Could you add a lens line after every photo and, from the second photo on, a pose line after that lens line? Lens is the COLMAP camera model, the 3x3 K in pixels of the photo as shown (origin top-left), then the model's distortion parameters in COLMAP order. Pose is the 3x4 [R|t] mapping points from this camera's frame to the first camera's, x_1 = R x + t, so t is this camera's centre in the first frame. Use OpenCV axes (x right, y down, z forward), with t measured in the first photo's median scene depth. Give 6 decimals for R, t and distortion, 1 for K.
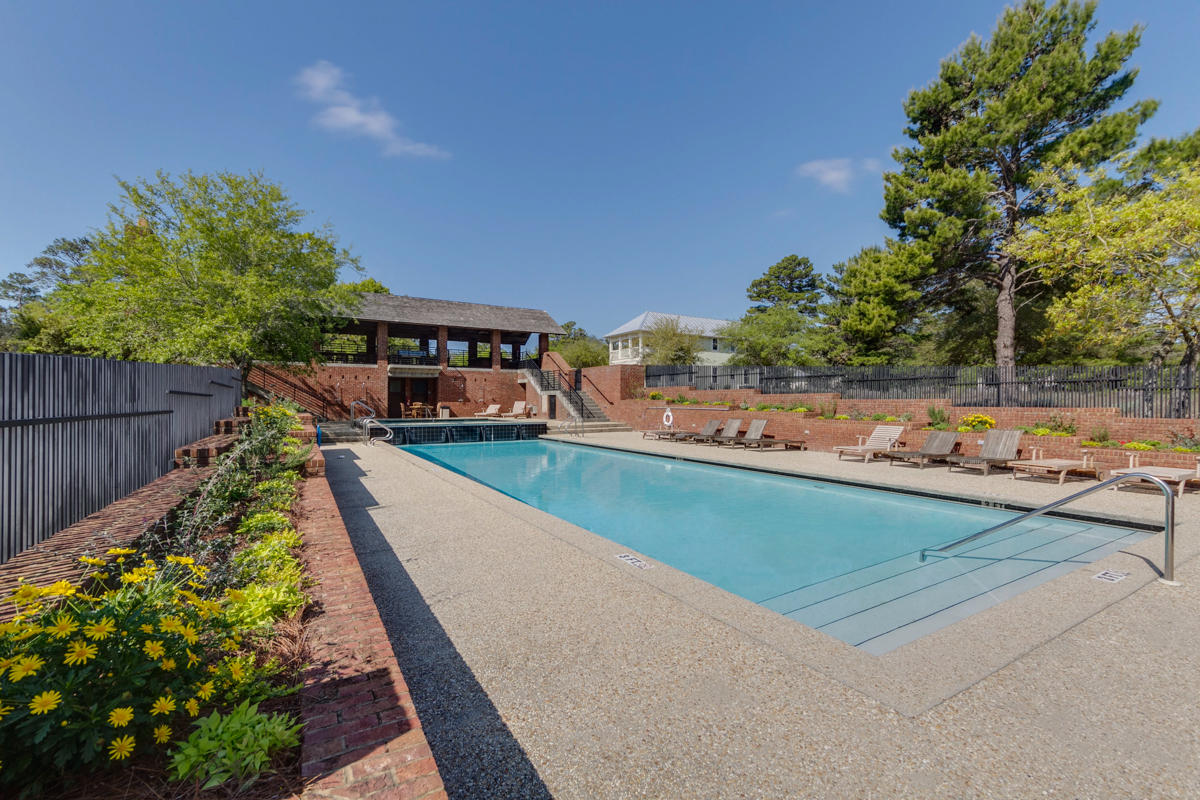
lens RADIAL K [[459.6, 0, 594.8], [0, 459.6, 405.4], [0, 0, 1]] dist [-0.001428, -0.000468]
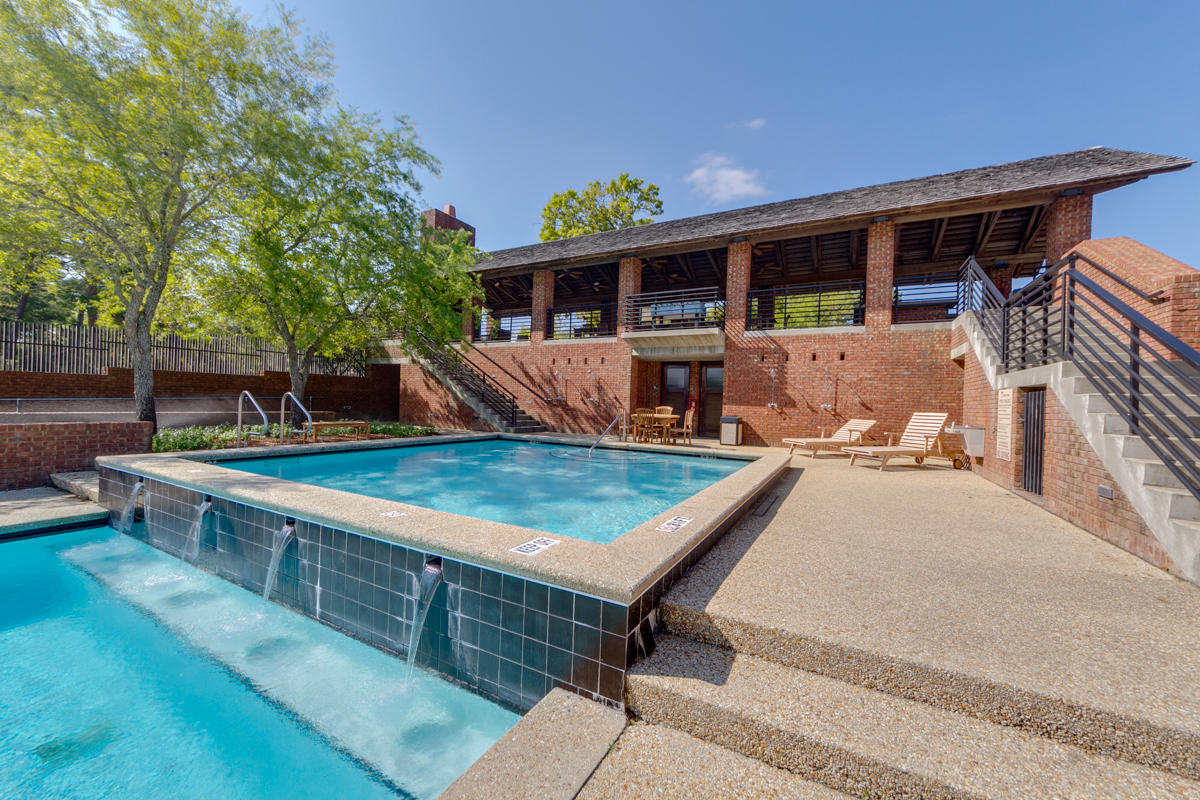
lens RADIAL K [[459.6, 0, 594.8], [0, 459.6, 405.4], [0, 0, 1]] dist [-0.001428, -0.000468]
pose [[0.533982, 0.019742, -0.845265, -0.017704], [-0.034229, 0.999413, 0.001719, -0.006023], [0.844803, 0.028015, 0.534344, 0.676968]]
